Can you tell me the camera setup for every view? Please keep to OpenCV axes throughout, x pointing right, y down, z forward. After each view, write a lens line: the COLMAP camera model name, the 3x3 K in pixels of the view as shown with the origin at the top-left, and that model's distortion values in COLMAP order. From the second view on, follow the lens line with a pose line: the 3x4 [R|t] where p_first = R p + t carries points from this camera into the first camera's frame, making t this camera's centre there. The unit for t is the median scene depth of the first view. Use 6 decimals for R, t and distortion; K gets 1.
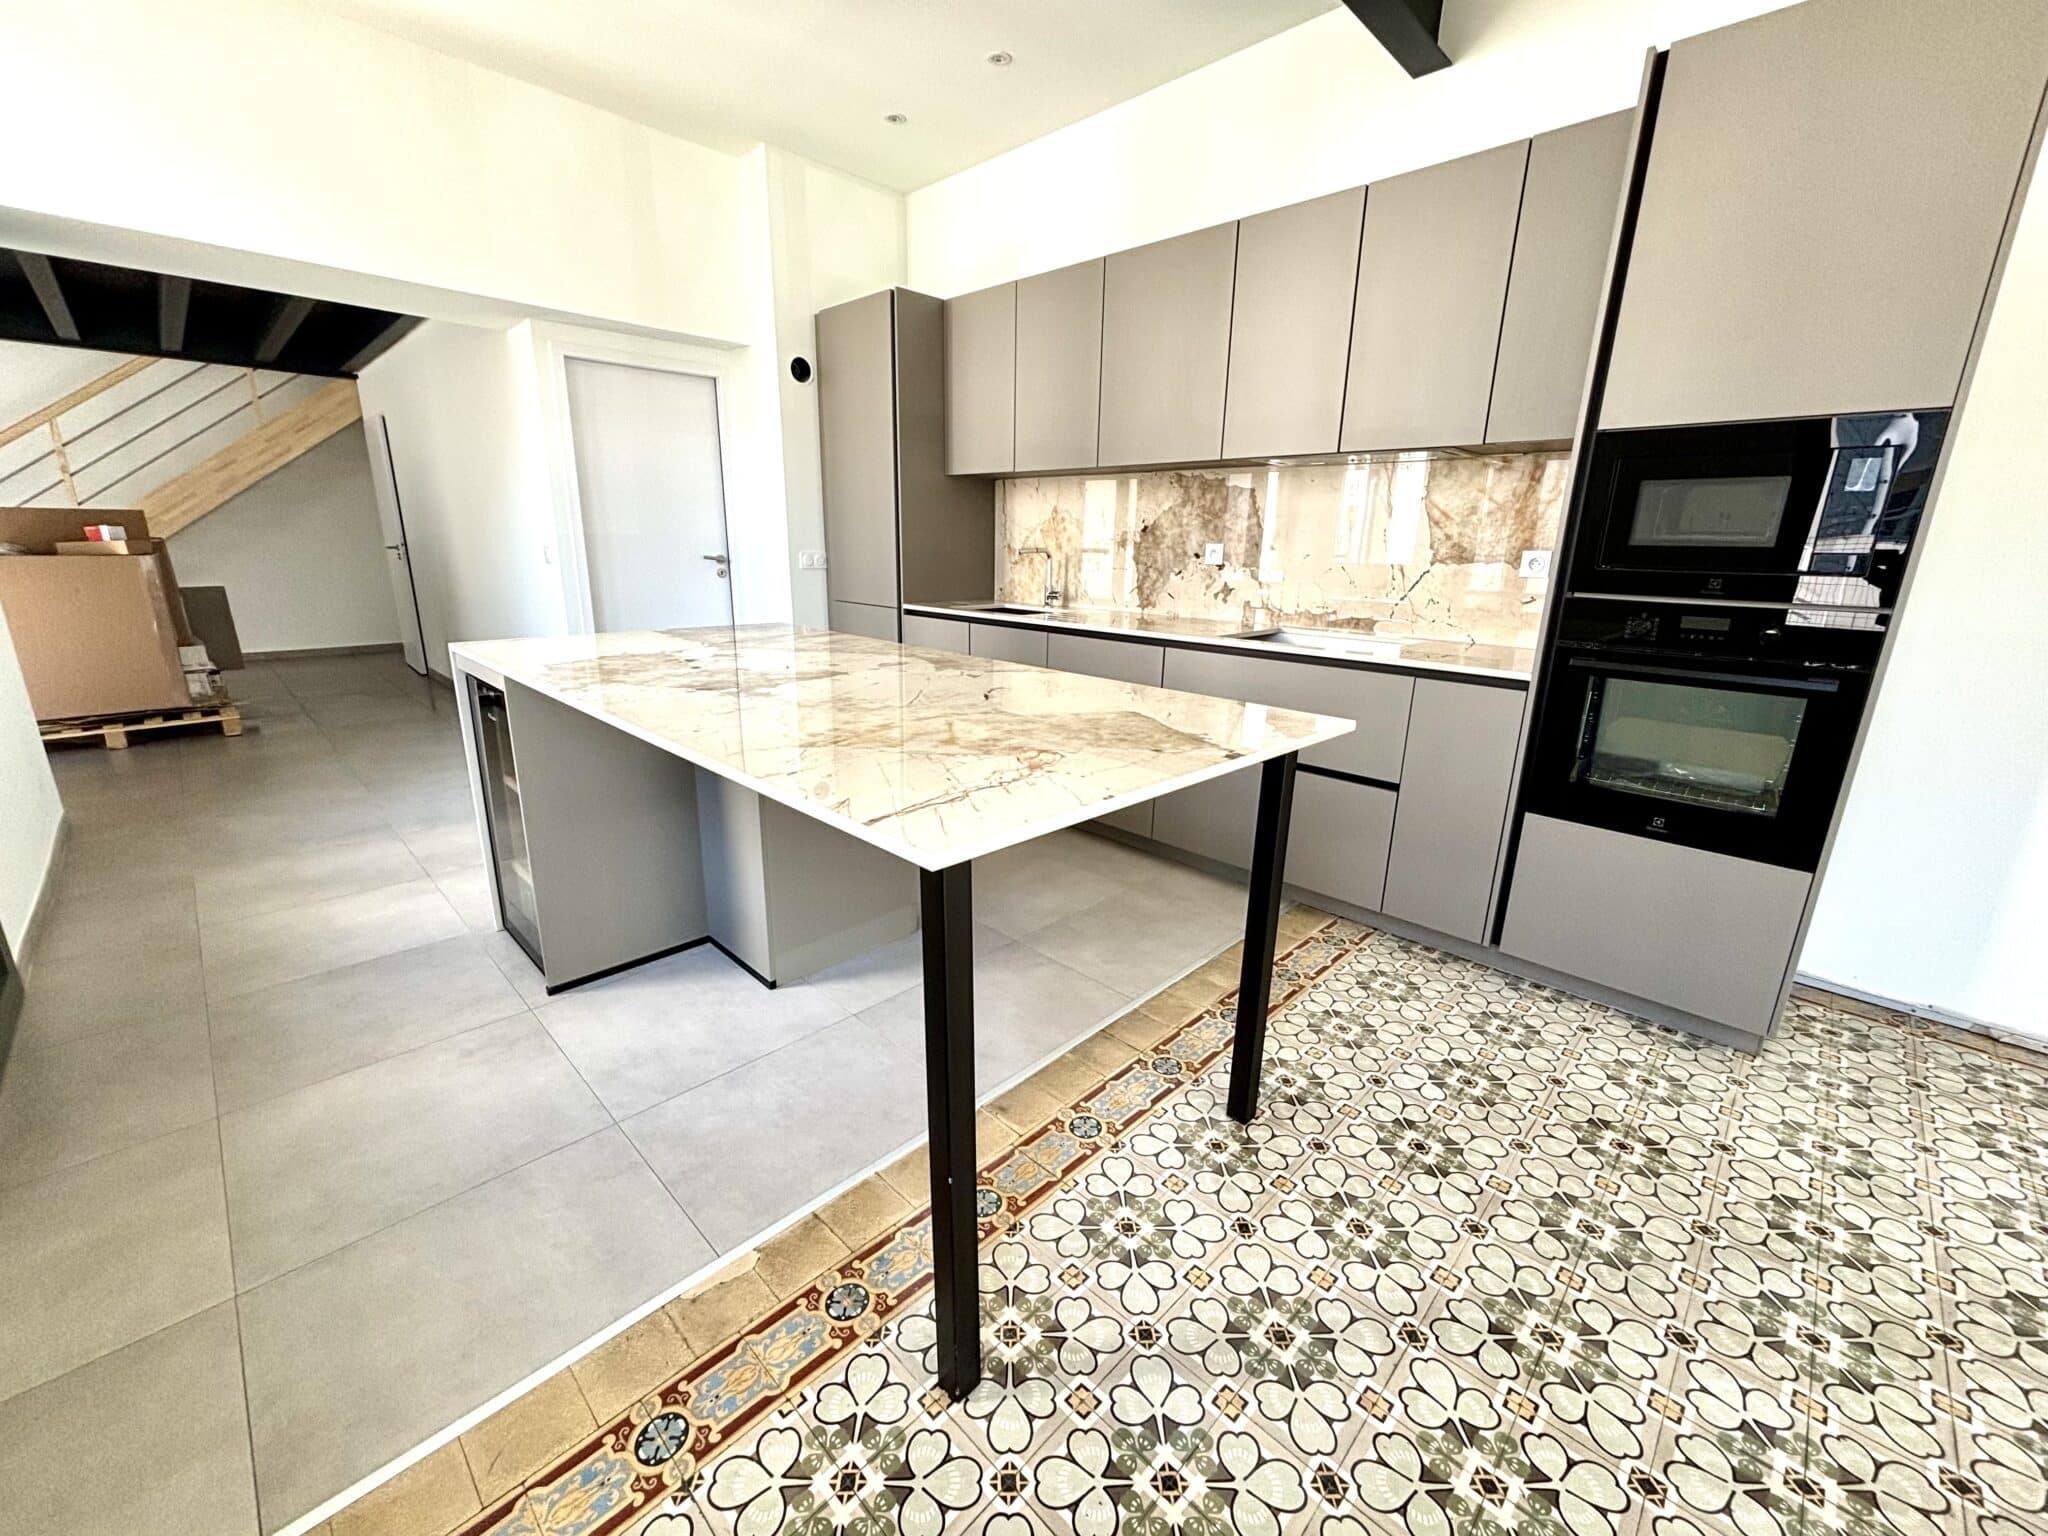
lens RADIAL K [[824.1, 0, 1031.7], [0, 824.1, 774.4], [0, 0, 1]] dist [0.001692, -0.001191]
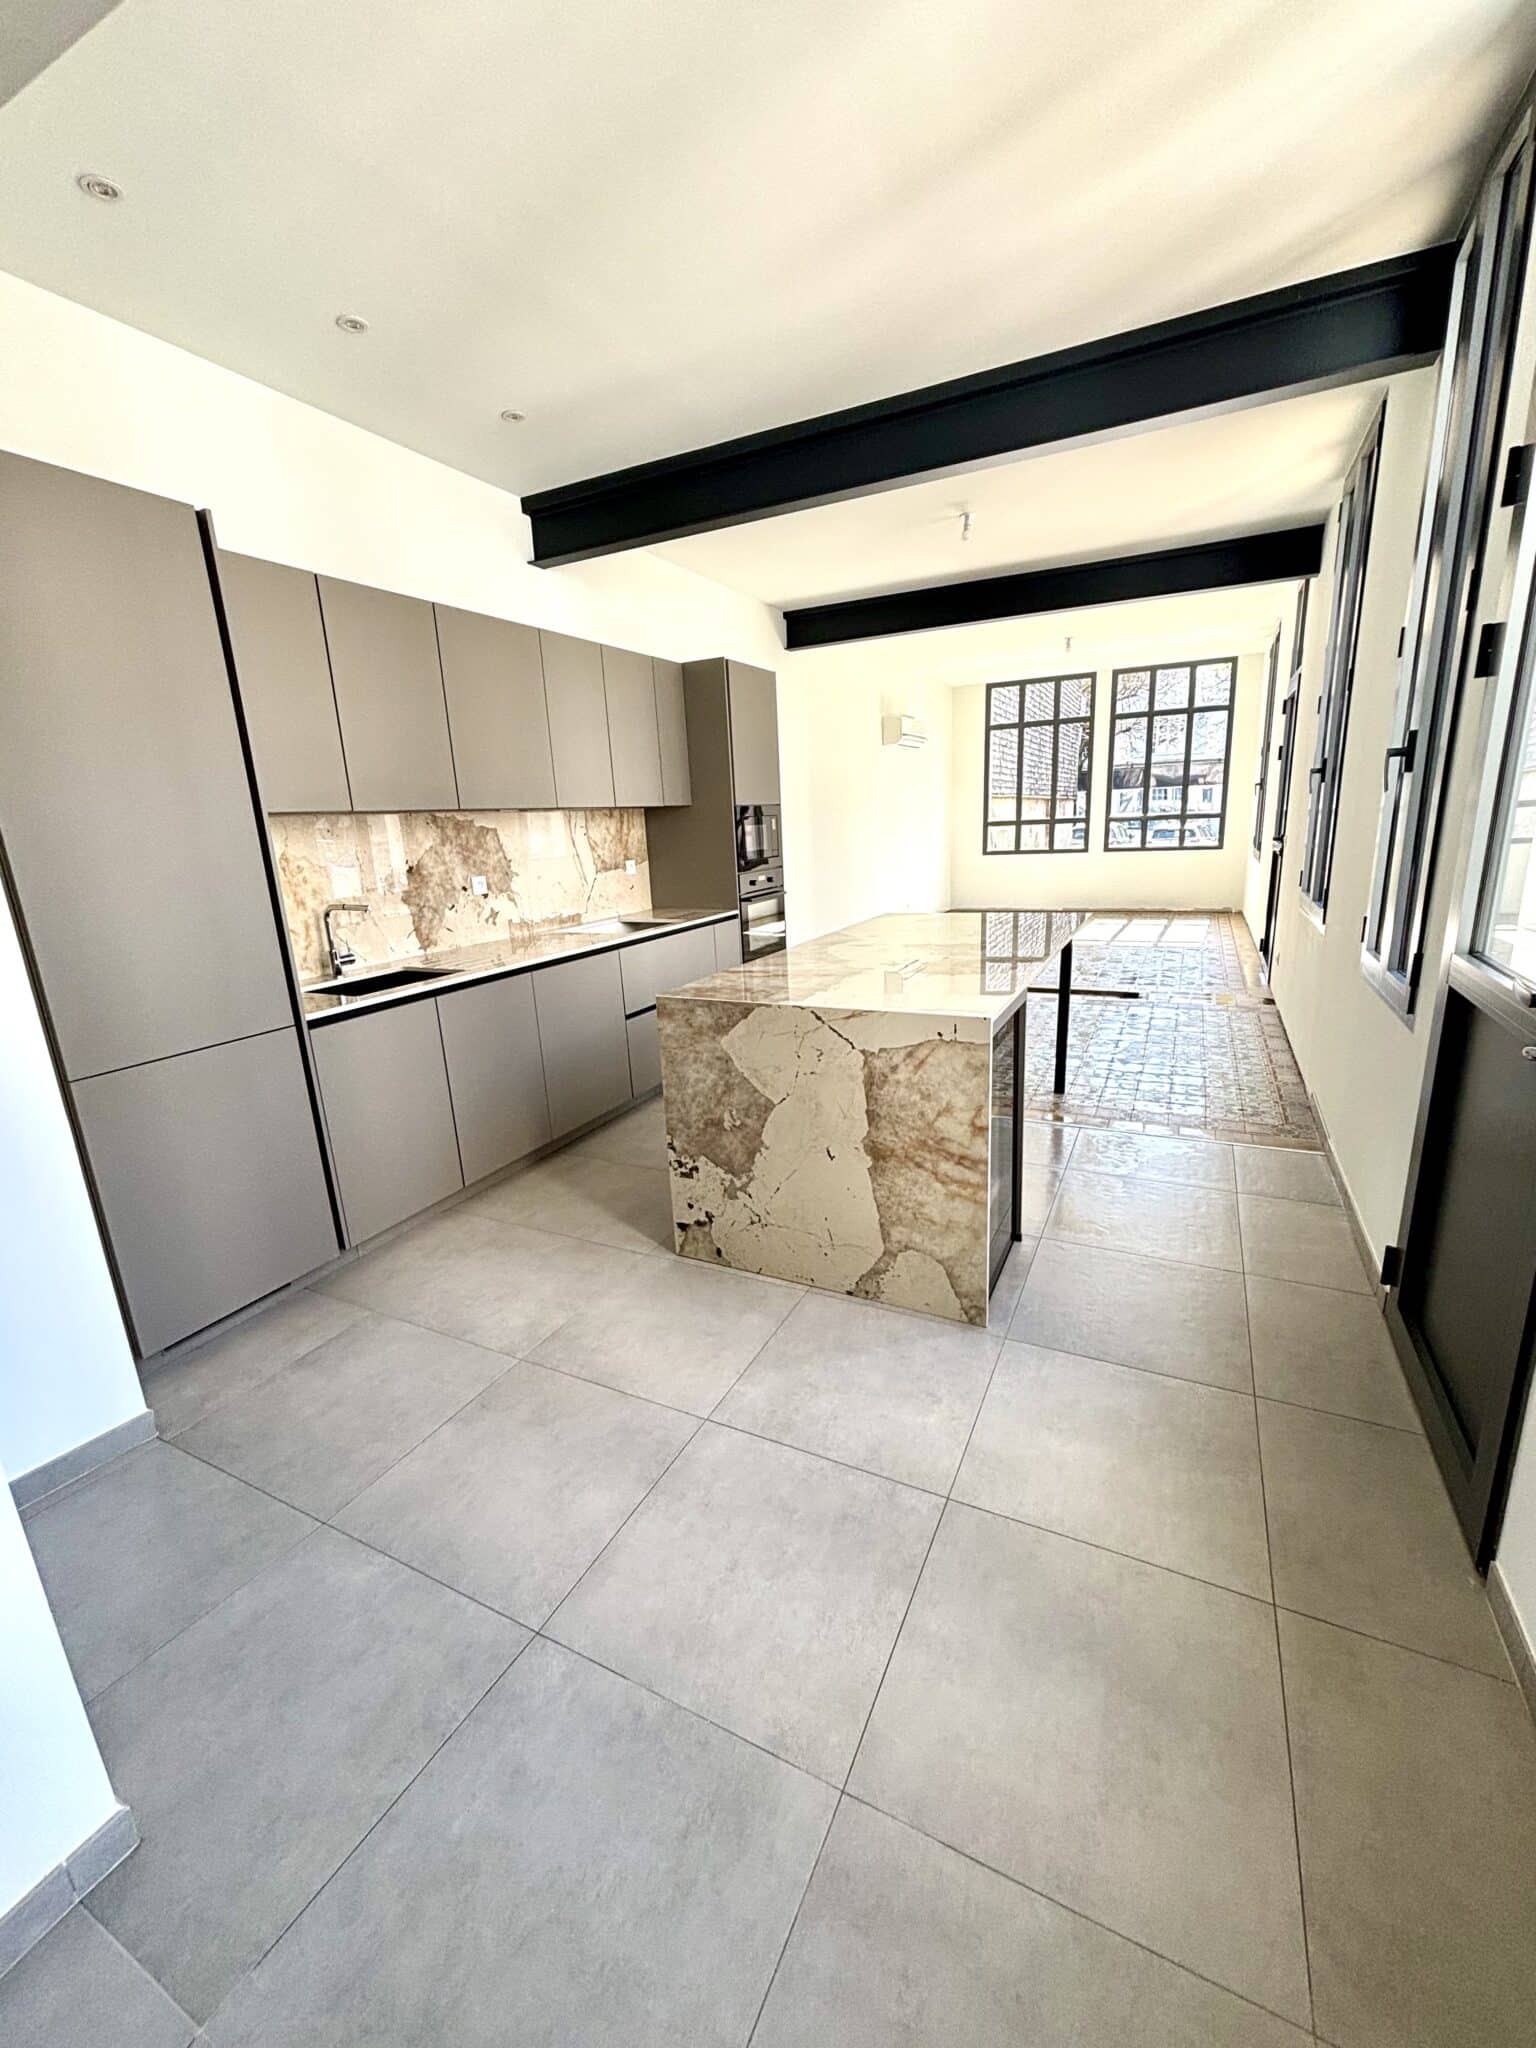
lens RADIAL K [[824.1, 0, 776.2], [0, 824.1, 1018.6], [0, 0, 1]] dist [0.001692, -0.001191]
pose [[-0.312879, -0.238409, 0.919385, -0.960619], [0.282465, 0.900830, 0.329724, -0.353131], [-0.906819, 0.362858, -0.214508, 0.922270]]
